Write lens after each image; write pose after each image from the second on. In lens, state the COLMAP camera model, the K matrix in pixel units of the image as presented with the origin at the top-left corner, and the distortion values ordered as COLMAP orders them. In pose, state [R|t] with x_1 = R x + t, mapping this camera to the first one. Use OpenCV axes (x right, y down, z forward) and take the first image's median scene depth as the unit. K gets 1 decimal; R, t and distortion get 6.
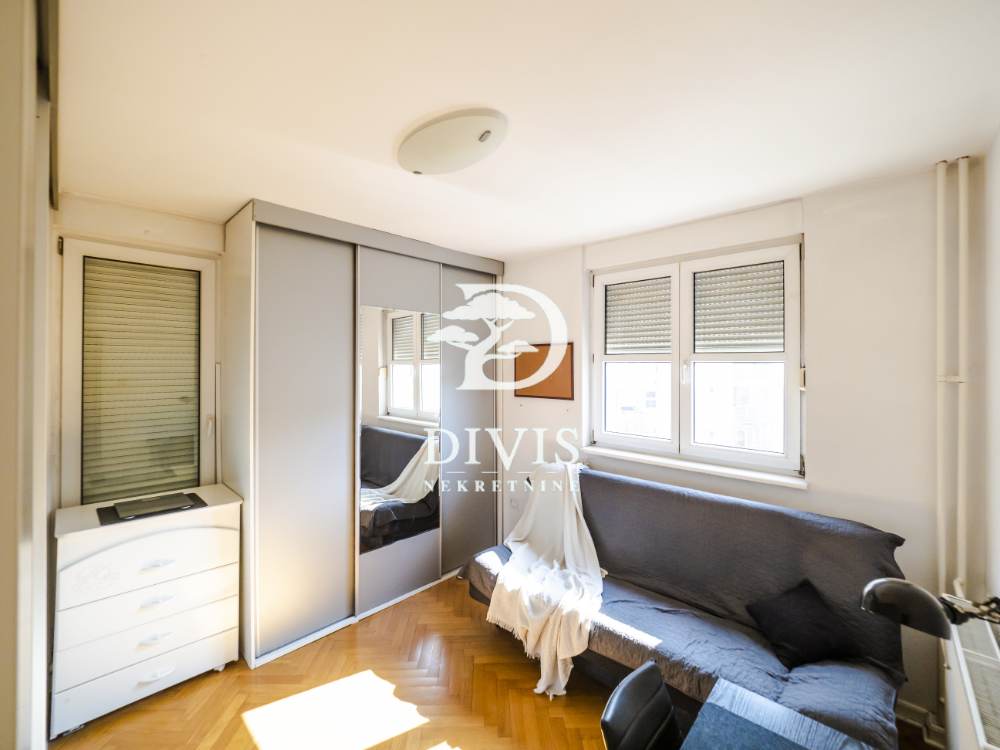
lens RADIAL K [[424.5, 0, 483.7], [0, 424.5, 363.4], [0, 0, 1]] dist [-0.002220, -0.000849]
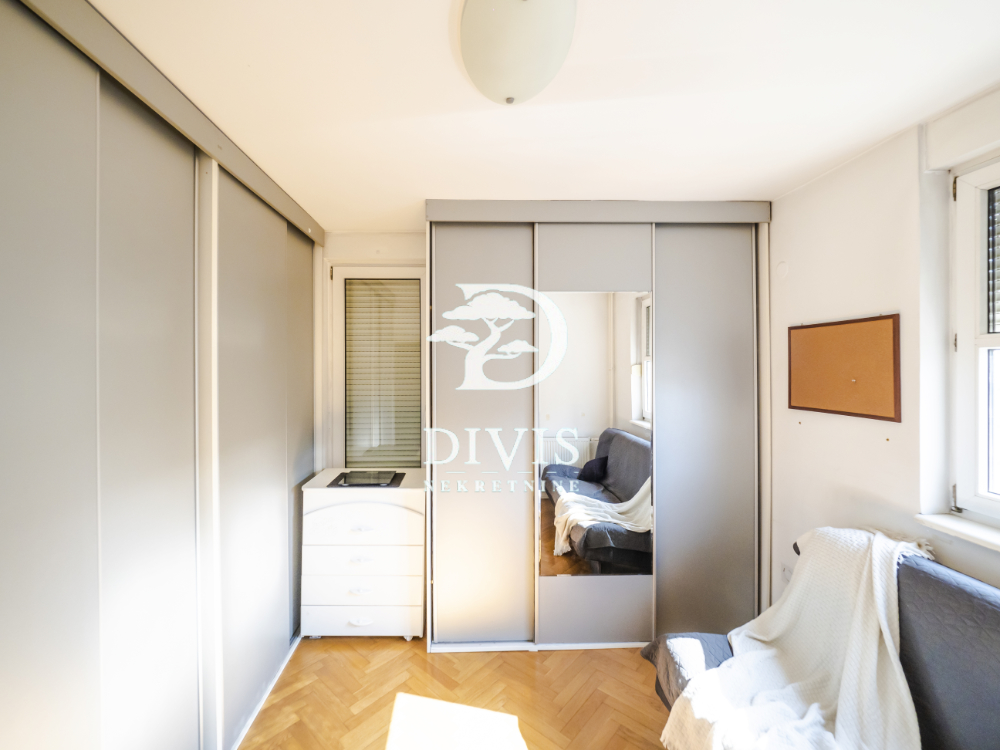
lens RADIAL K [[424.5, 0, 483.7], [0, 424.5, 363.4], [0, 0, 1]] dist [-0.002220, -0.000849]
pose [[0.724350, -0.003342, -0.689424, 0.254649], [0.009168, 0.999947, 0.004785, 0.006045], [0.689371, -0.009786, 0.724342, 0.318698]]
